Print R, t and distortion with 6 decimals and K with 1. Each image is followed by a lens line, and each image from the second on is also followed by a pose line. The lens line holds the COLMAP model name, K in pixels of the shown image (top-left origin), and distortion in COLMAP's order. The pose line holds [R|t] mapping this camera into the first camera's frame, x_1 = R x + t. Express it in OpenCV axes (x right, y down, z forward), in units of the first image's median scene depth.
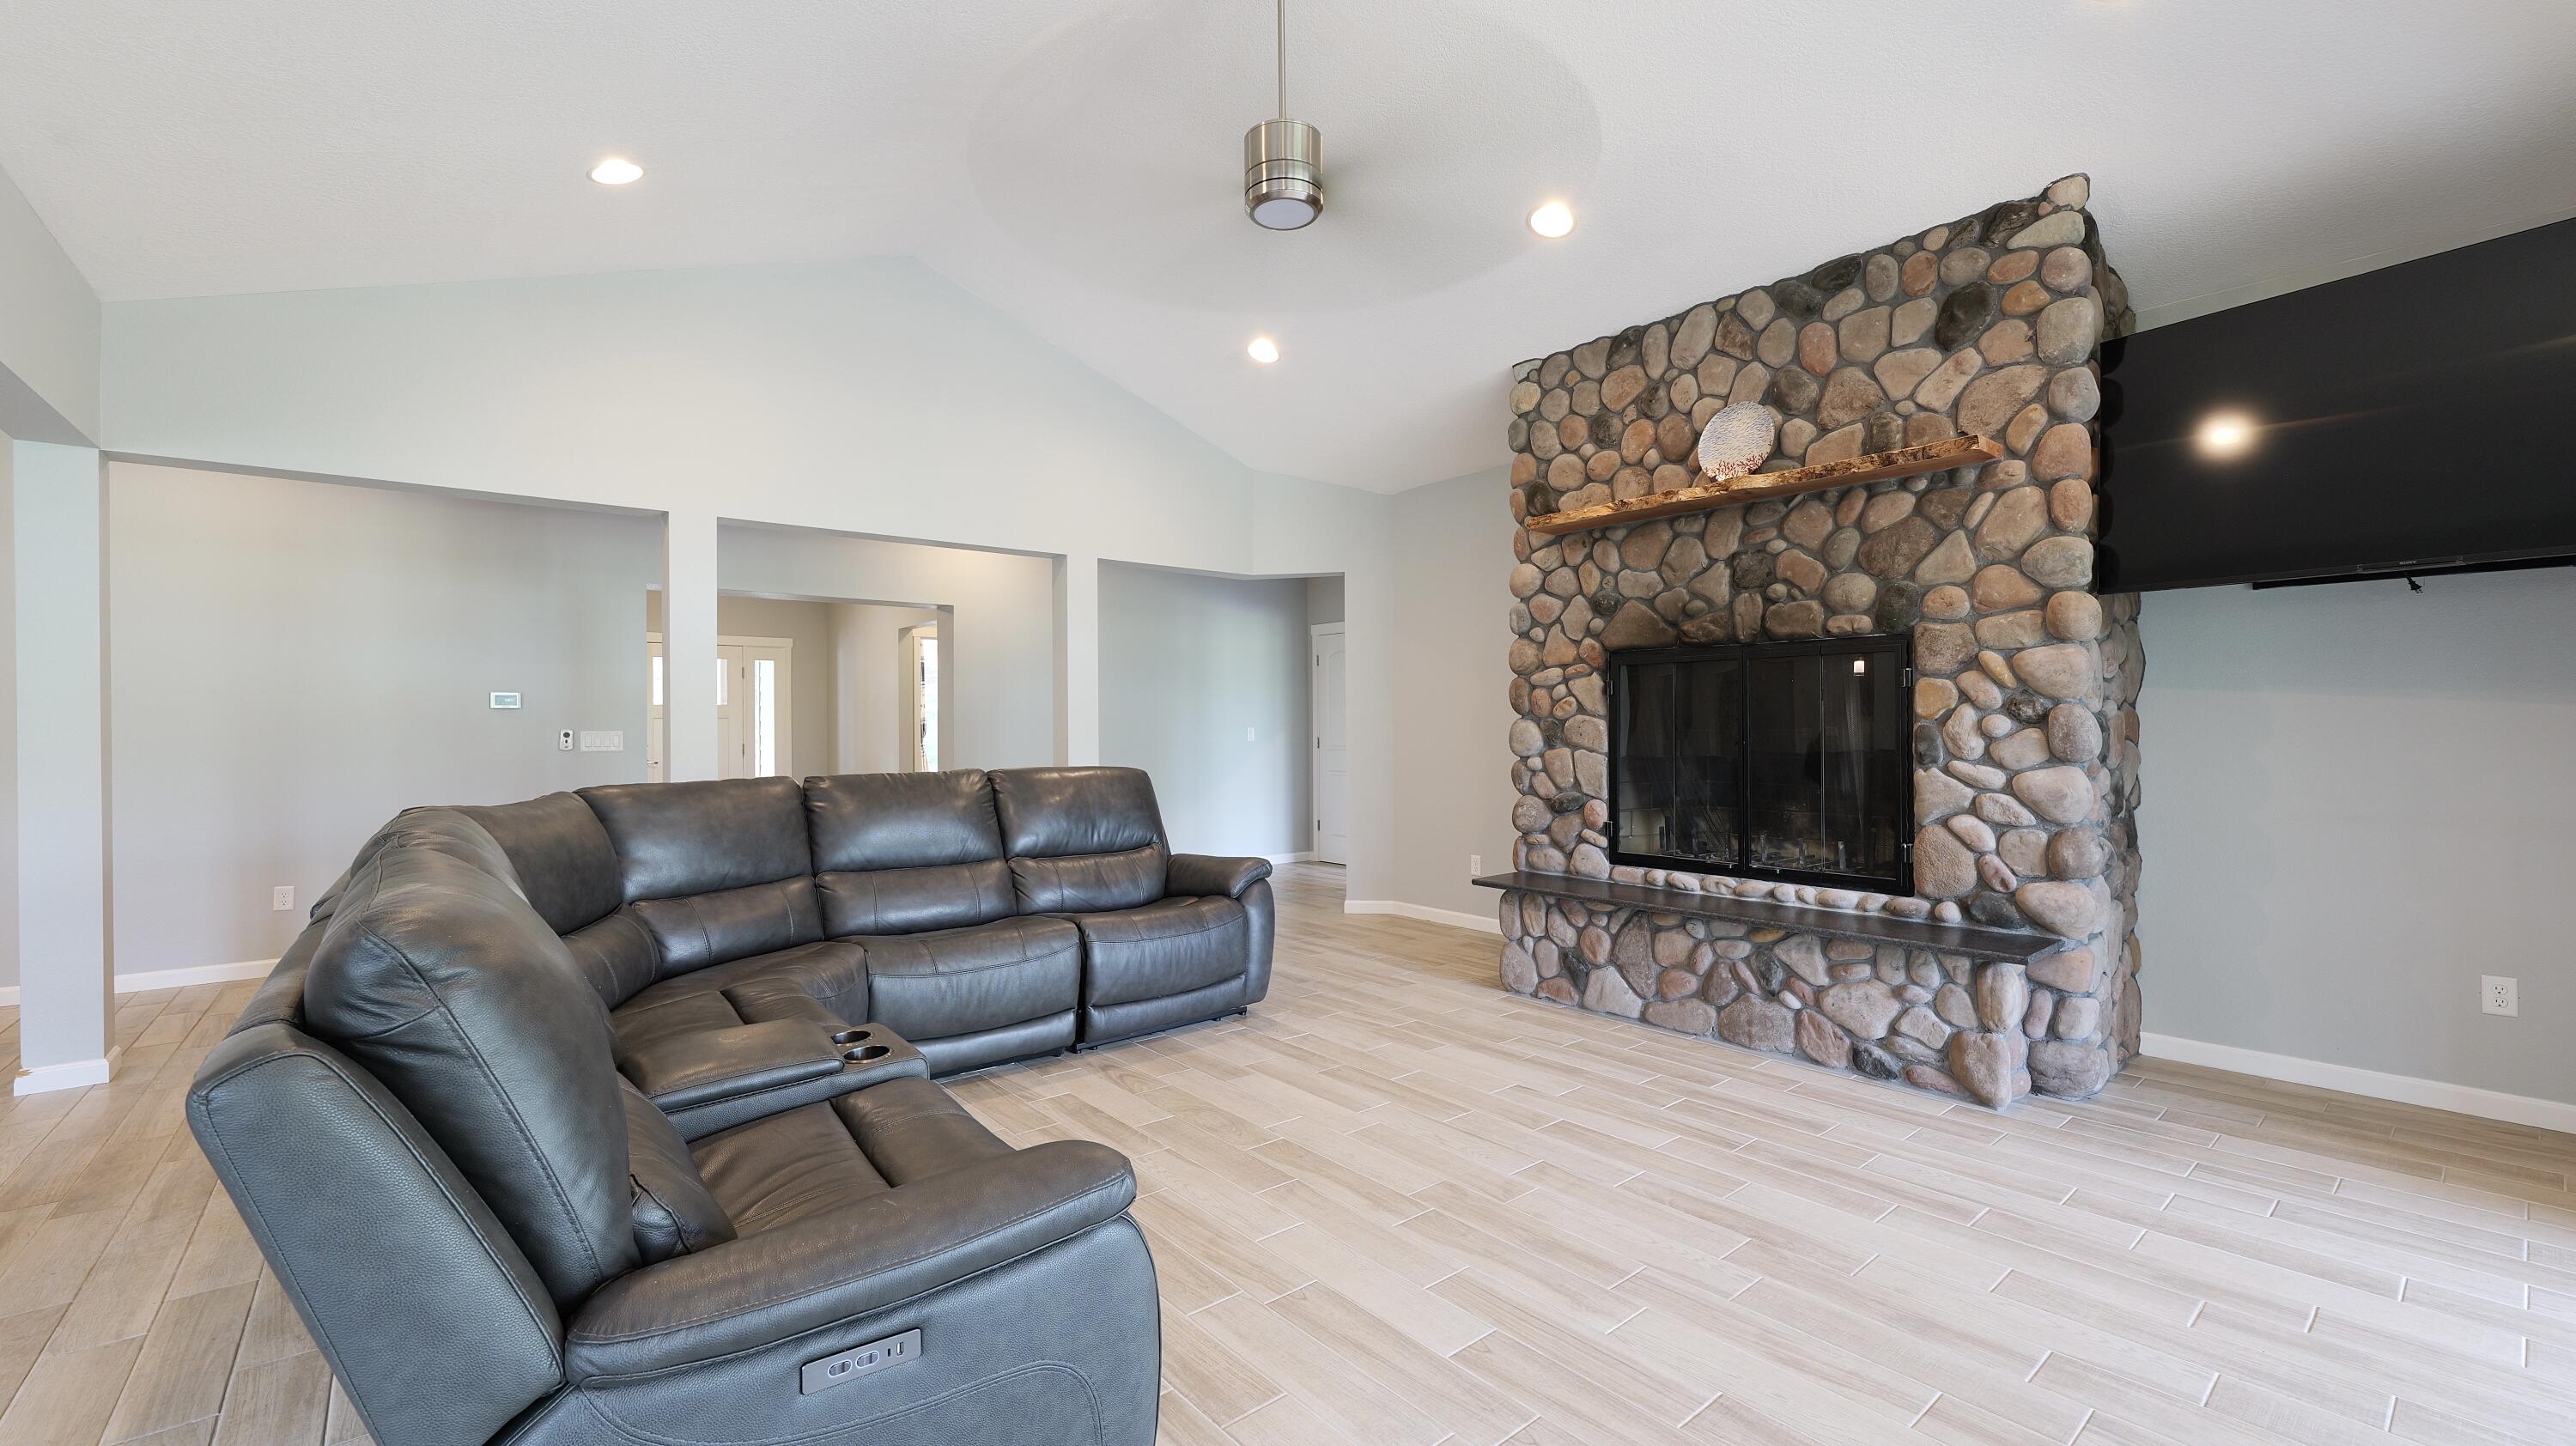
lens RADIAL K [[1043.6, 0, 1288.1], [0, 1043.6, 724.8], [0, 0, 1]] dist [-0.012286, -0.000110]
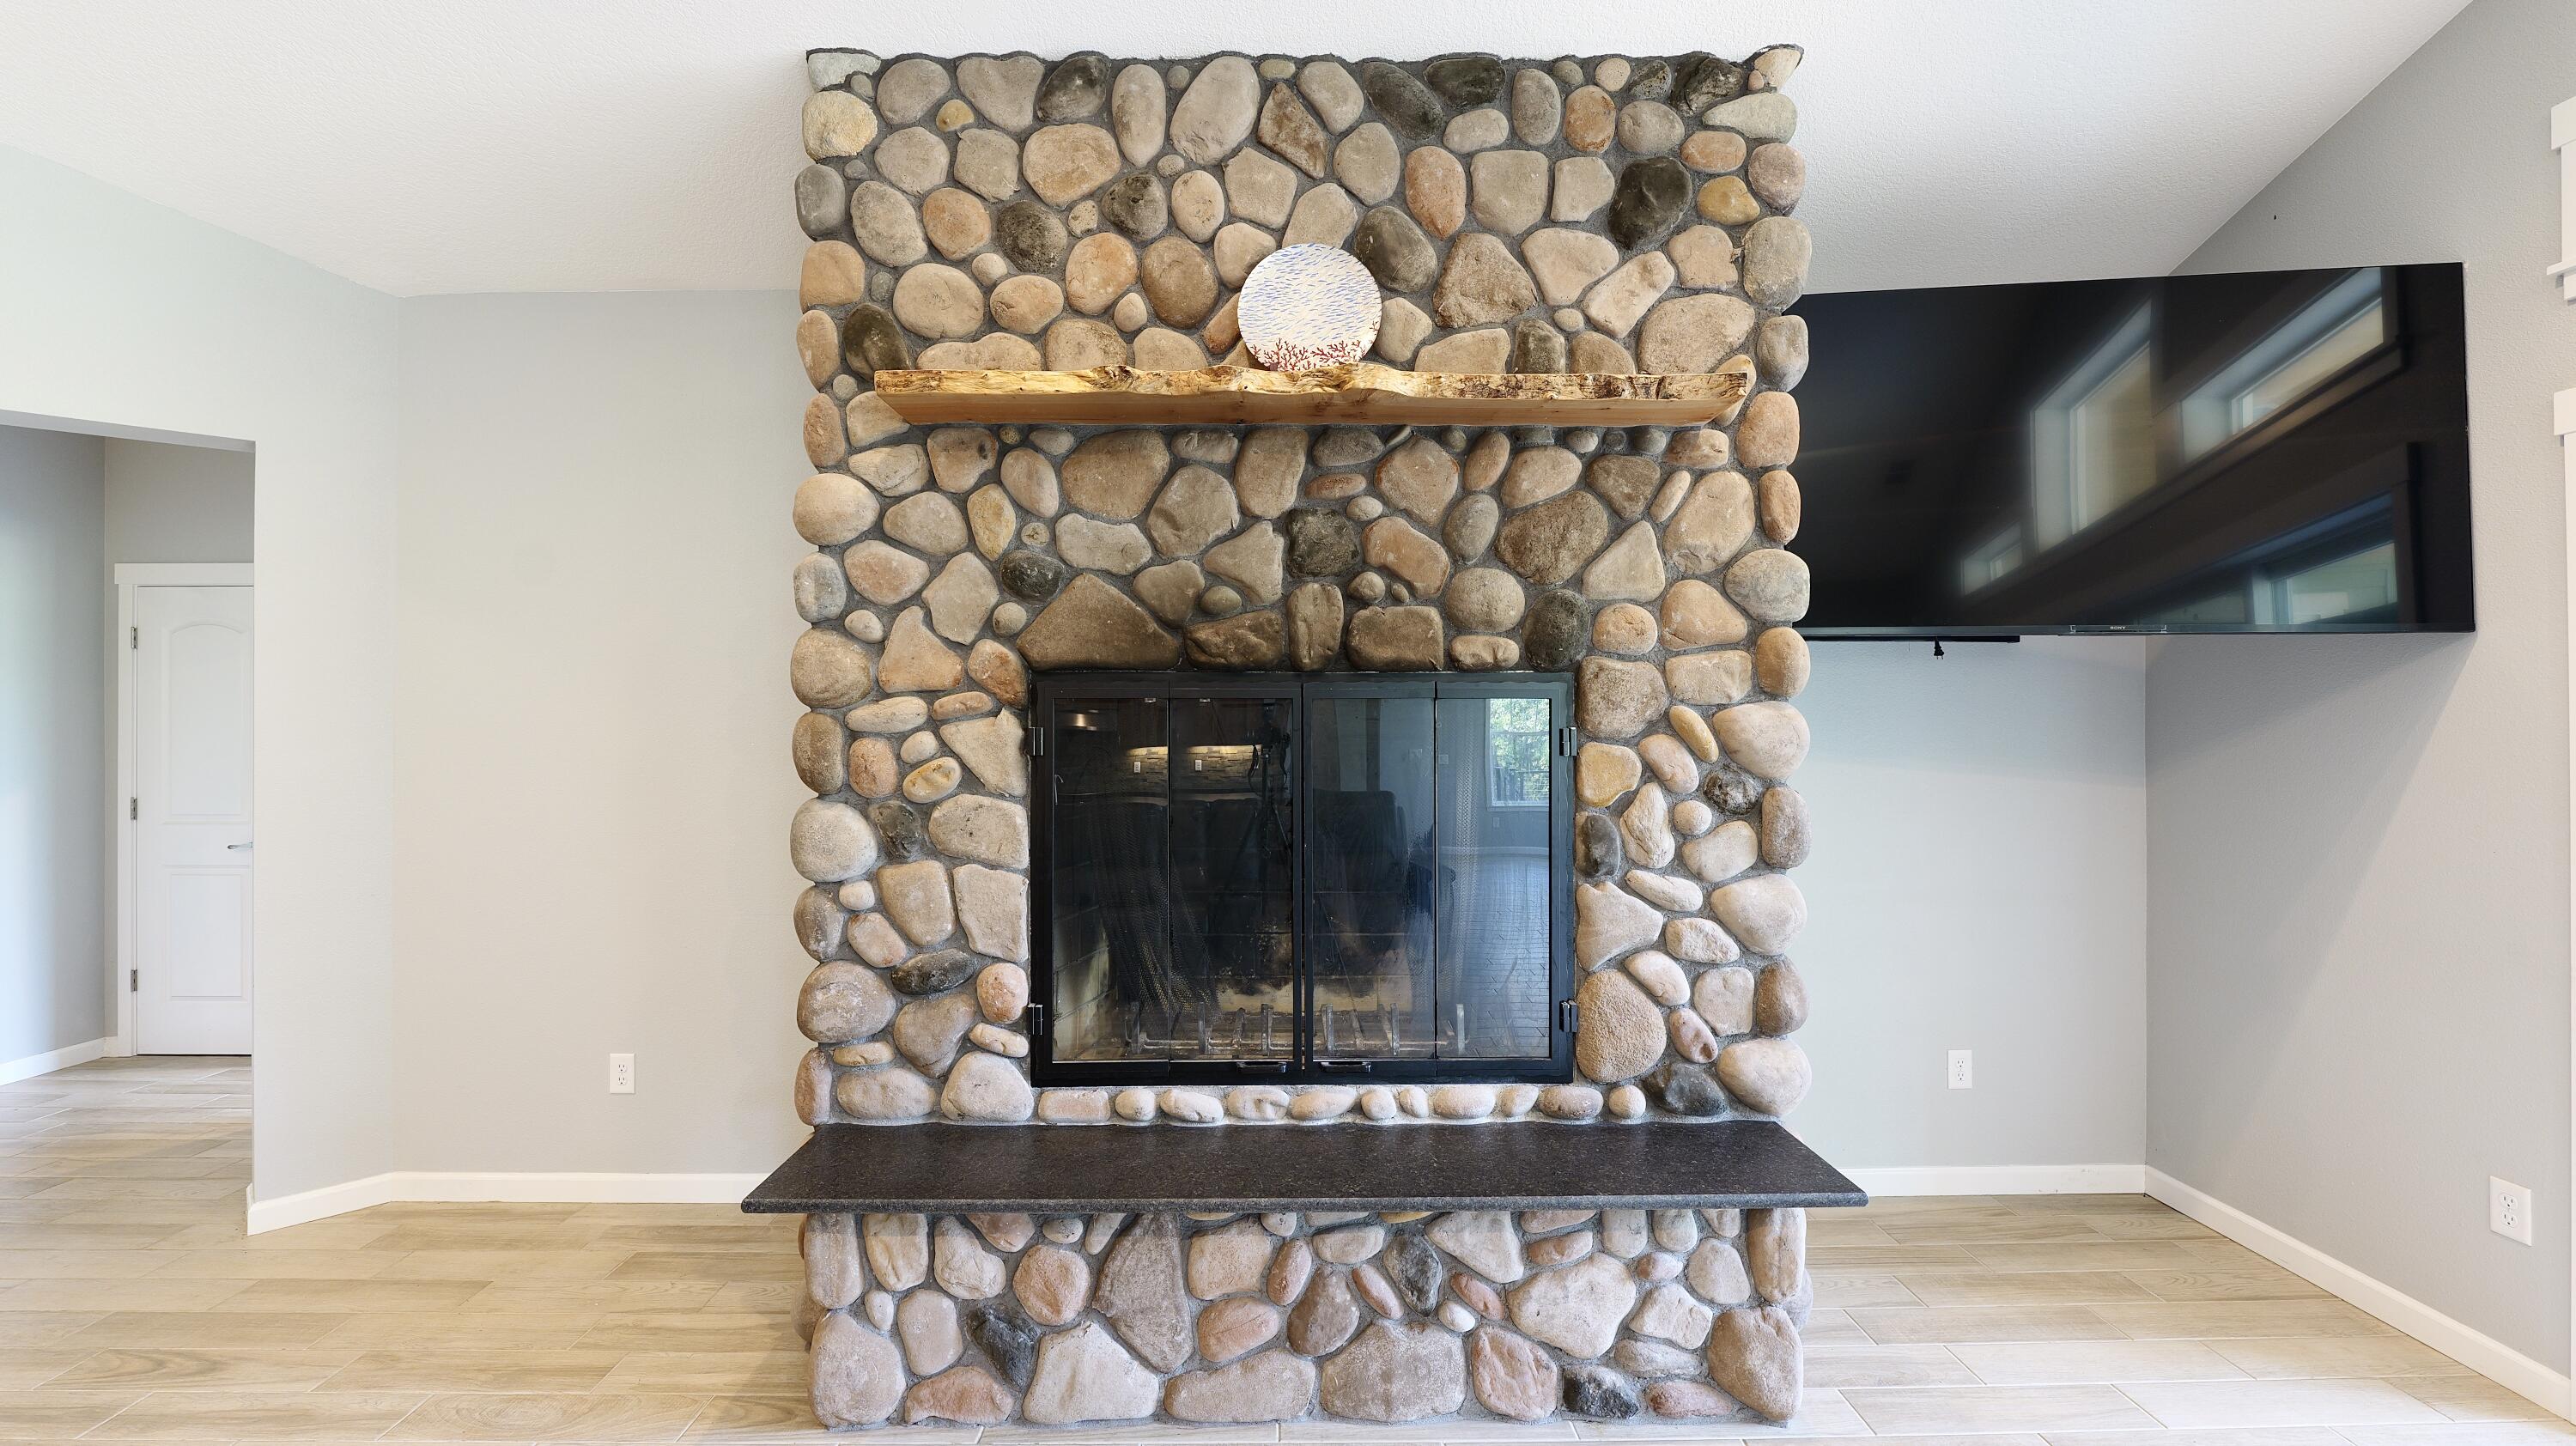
lens RADIAL K [[1043.6, 0, 1276.7], [0, 1043.6, 722.5], [0, 0, 1]] dist [-0.012286, -0.000110]
pose [[0.631642, 0.008457, 0.775214, -0.012967], [-0.002997, 0.999960, -0.008467, -0.045352], [-0.775254, 0.003024, 0.631642, 0.650843]]
